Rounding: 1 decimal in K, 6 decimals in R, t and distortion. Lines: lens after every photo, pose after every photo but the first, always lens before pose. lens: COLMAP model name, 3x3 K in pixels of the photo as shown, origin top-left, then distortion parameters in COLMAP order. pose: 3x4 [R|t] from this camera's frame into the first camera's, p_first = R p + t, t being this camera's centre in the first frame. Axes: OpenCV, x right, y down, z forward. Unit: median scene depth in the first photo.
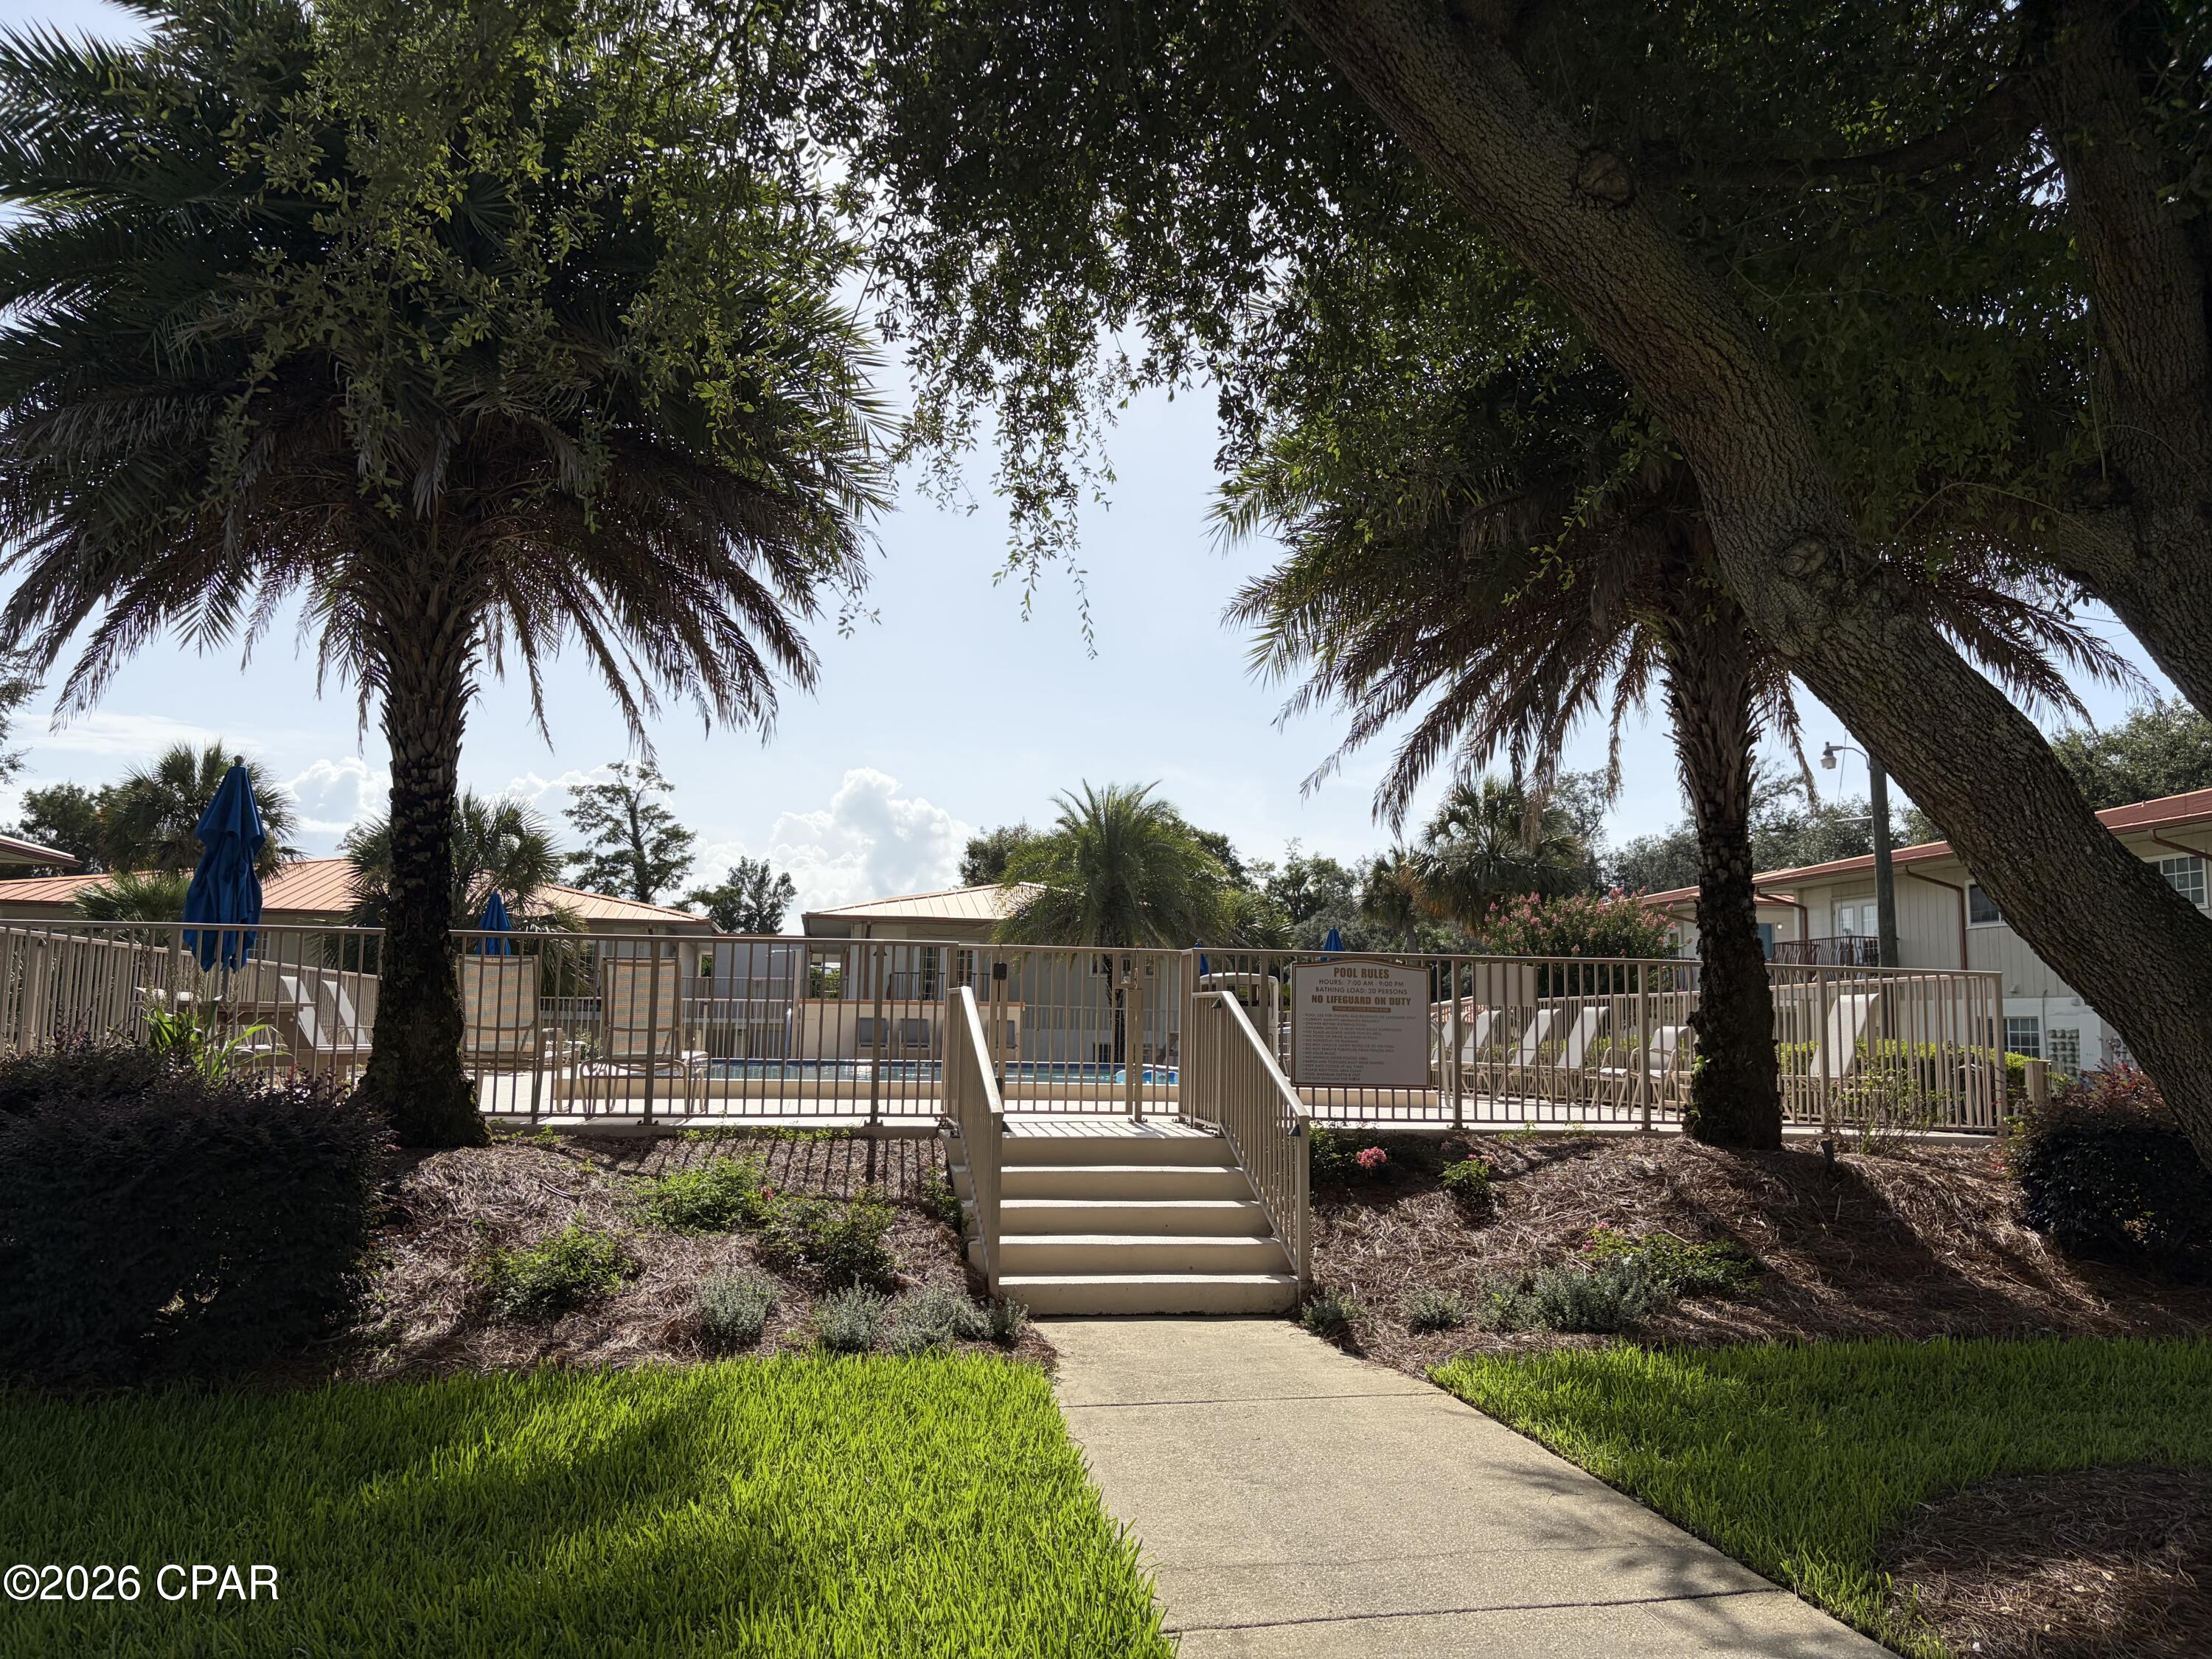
lens RADIAL K [[1653.1, 0, 1106.0], [0, 1653.1, 829.5], [0, 0, 1]] dist [0.022806, -0.005428]
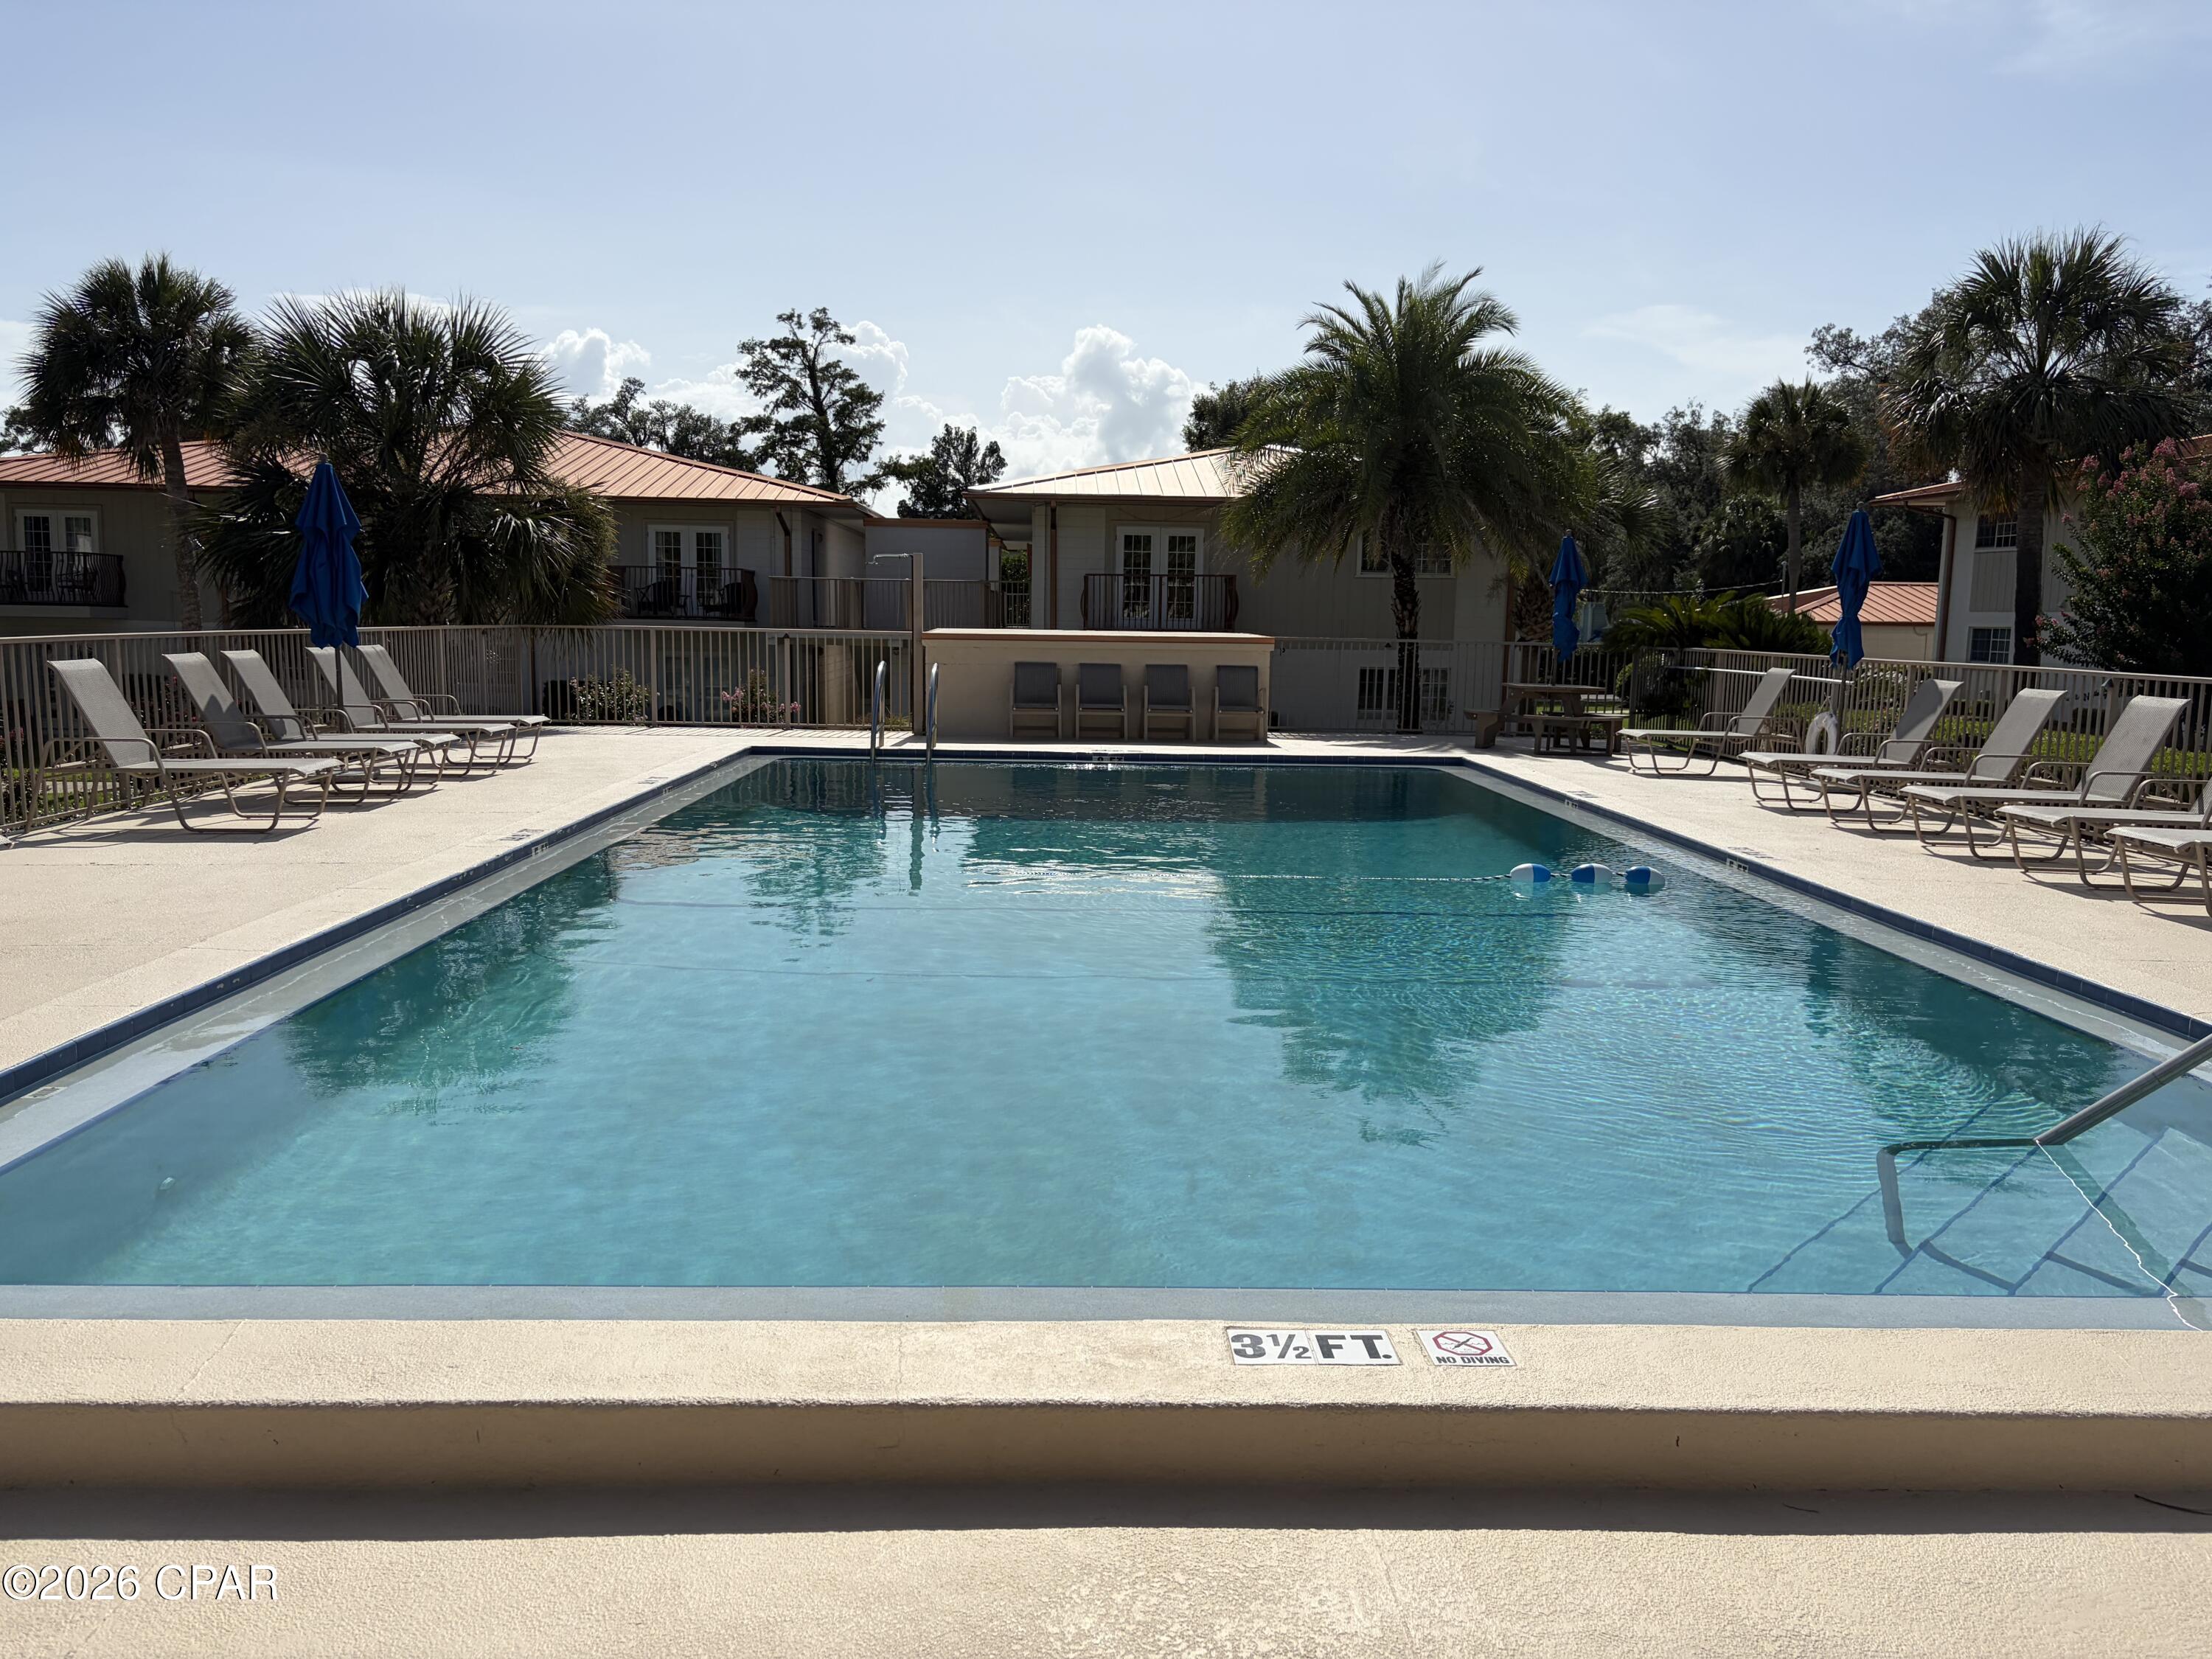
lens RADIAL K [[1653.1, 0, 1106.0], [0, 1653.1, 829.5], [0, 0, 1]] dist [0.022806, -0.005428]
pose [[0.990276, 0.019715, -0.137712, -0.006866], [0.015757, 0.967642, 0.251835, 0.005867], [0.138220, -0.251556, 0.957922, 0.122875]]
